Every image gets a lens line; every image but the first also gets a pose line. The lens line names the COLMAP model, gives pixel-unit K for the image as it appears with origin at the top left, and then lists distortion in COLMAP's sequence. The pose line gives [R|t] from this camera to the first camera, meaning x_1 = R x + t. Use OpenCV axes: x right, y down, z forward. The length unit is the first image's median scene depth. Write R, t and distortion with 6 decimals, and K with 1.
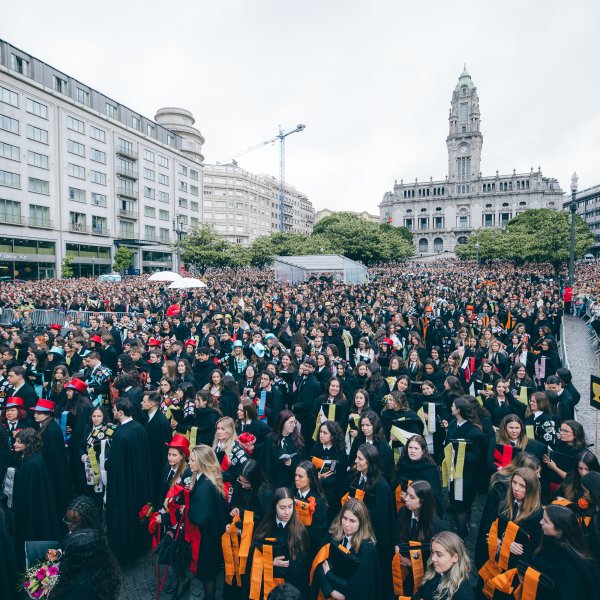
lens RADIAL K [[421.8, 0, 299.4], [0, 421.8, 303.3], [0, 0, 1]] dist [-0.041534, 0.011080]
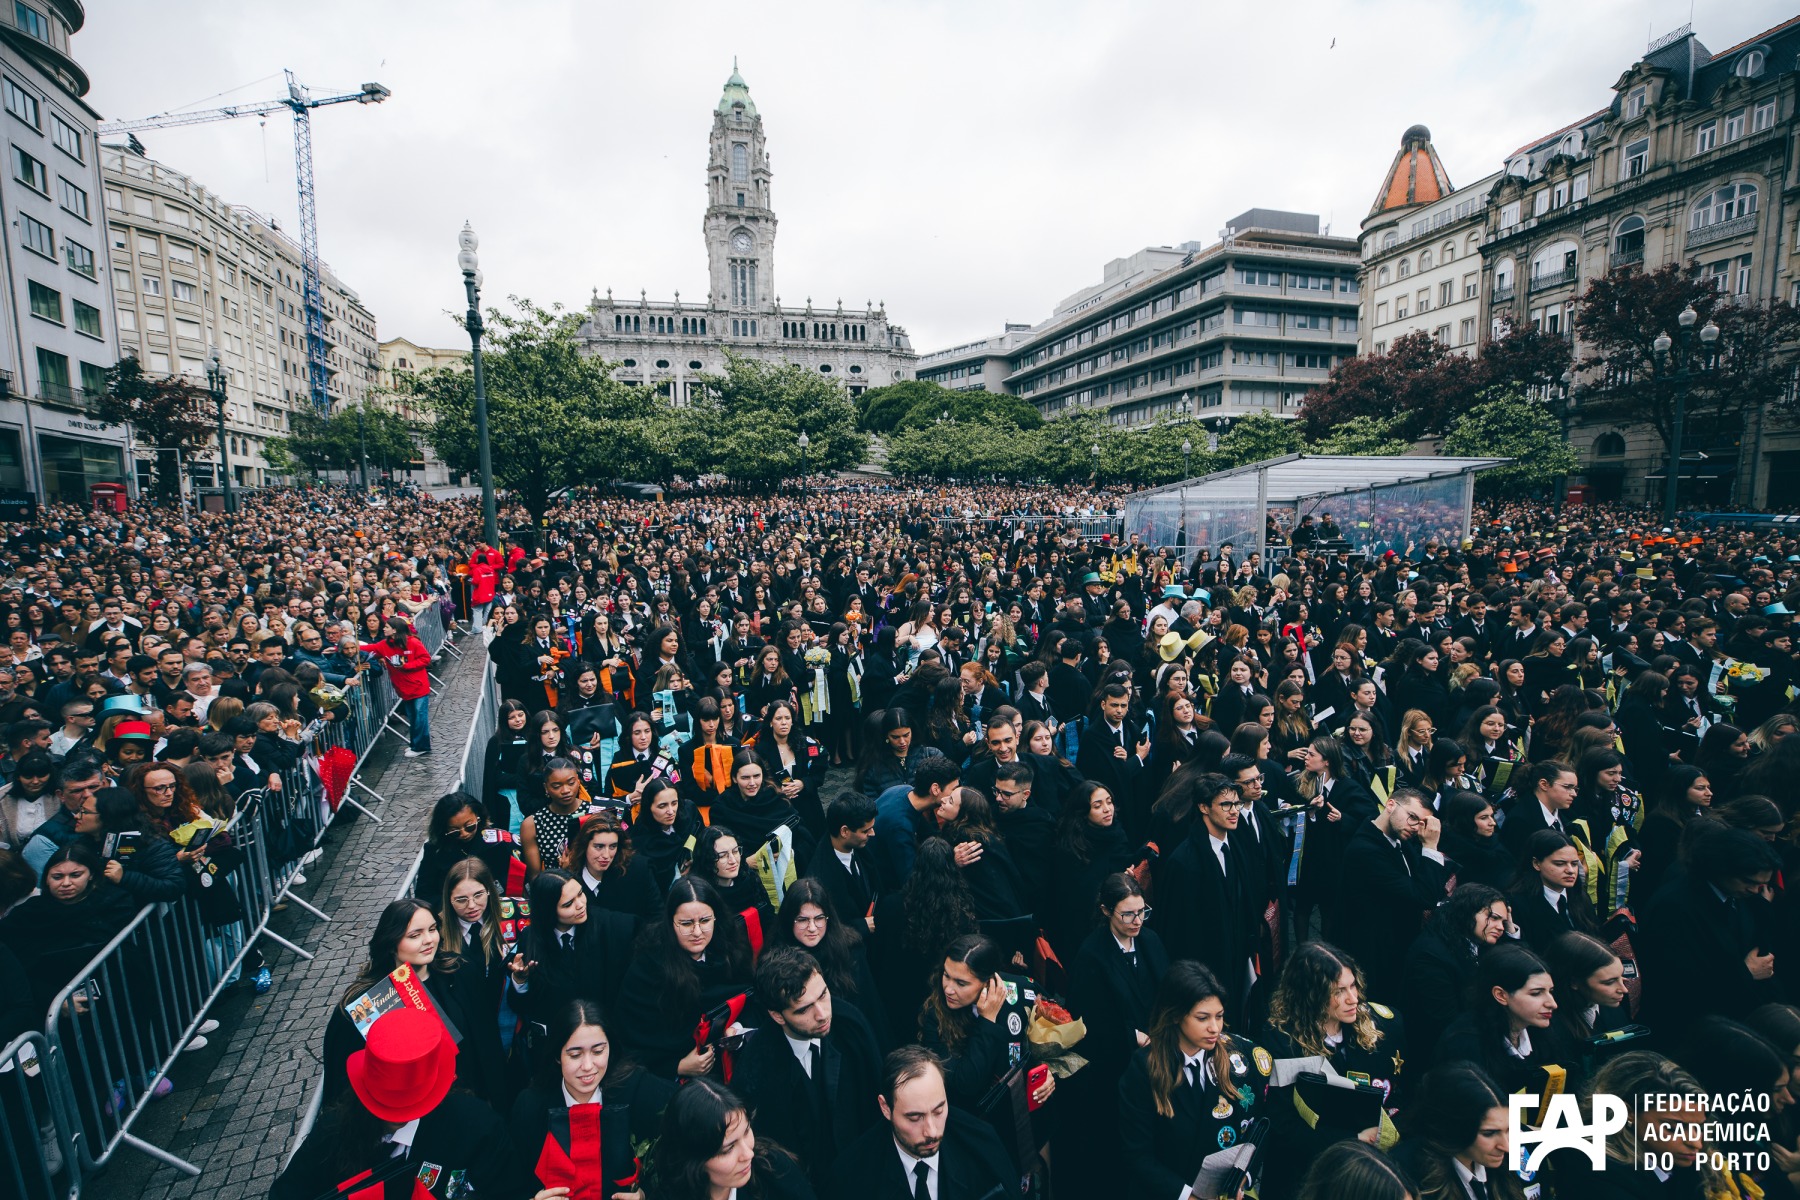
lens RADIAL K [[843.8, 0, 898.7], [0, 843.8, 606.6], [0, 0, 1]] dist [-0.042801, 0.012717]
pose [[0.770233, -0.077145, 0.633079, -0.249274], [0.042879, 0.996675, 0.069284, -0.034971], [-0.636319, -0.026219, 0.770980, 0.342636]]
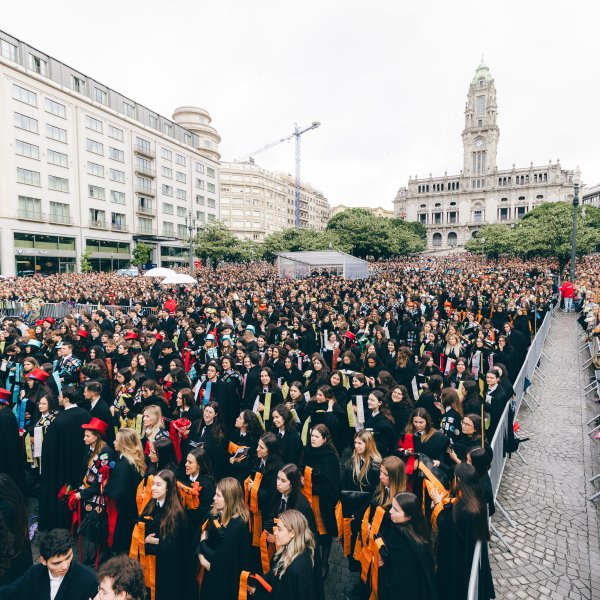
lens RADIAL K [[408.4, 0, 300.0], [0, 408.4, 300.0], [0, 0, 1]] dist [0.005052, 0.000700]
pose [[0.999123, 0.002747, -0.041784, 0.015131], [-0.002402, 0.999963, 0.008310, -0.000792], [0.041805, -0.008202, 0.999092, -0.003056]]
